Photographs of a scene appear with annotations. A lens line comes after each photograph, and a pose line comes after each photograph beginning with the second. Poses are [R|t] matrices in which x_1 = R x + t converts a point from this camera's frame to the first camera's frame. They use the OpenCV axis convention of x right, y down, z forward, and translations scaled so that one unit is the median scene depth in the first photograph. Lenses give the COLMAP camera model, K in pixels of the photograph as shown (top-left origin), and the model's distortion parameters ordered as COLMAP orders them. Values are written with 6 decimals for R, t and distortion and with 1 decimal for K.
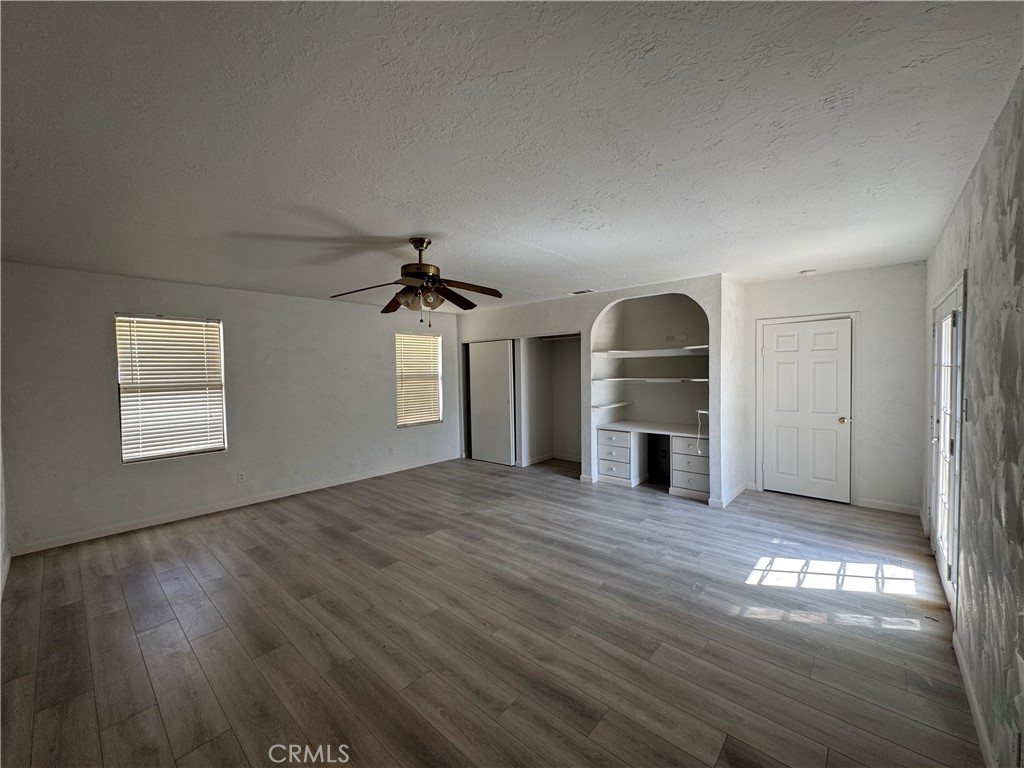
lens RADIAL K [[410.3, 0, 511.6], [0, 410.3, 382.9], [0, 0, 1]] dist [-0.005778, -0.000019]
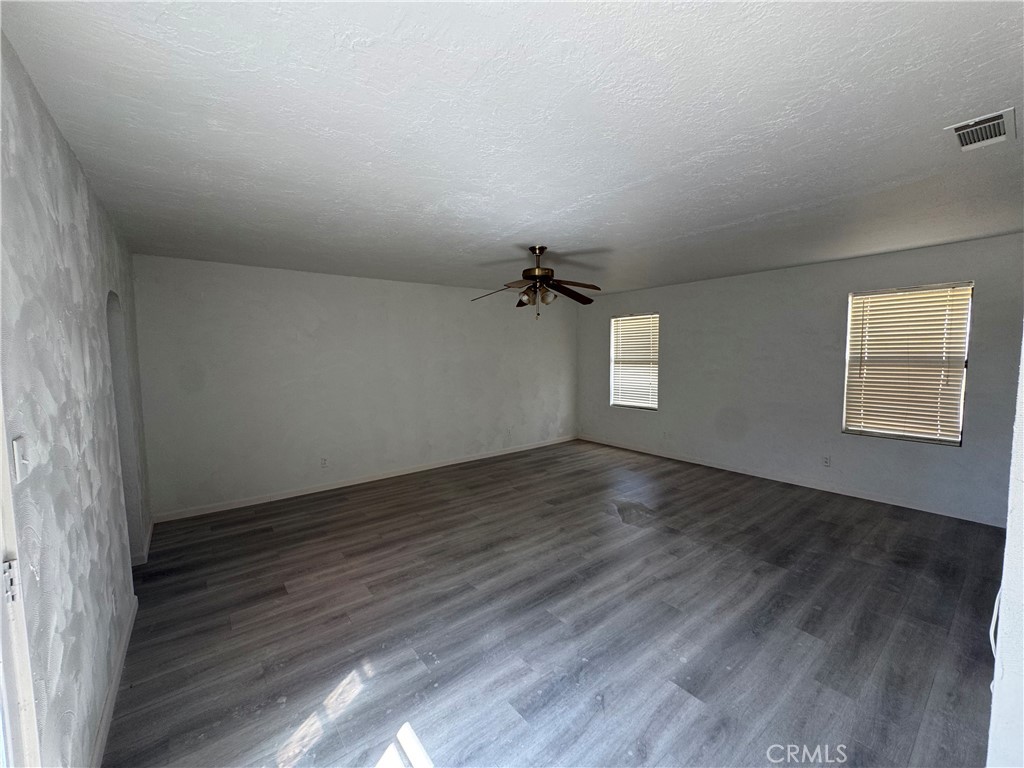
lens RADIAL K [[410.3, 0, 511.6], [0, 410.3, 382.9], [0, 0, 1]] dist [-0.005778, -0.000019]
pose [[-0.180748, 0.086961, -0.979678, 0.815874], [-0.017948, 0.995626, 0.091688, -0.046357], [0.983366, 0.034156, -0.178396, 0.928402]]
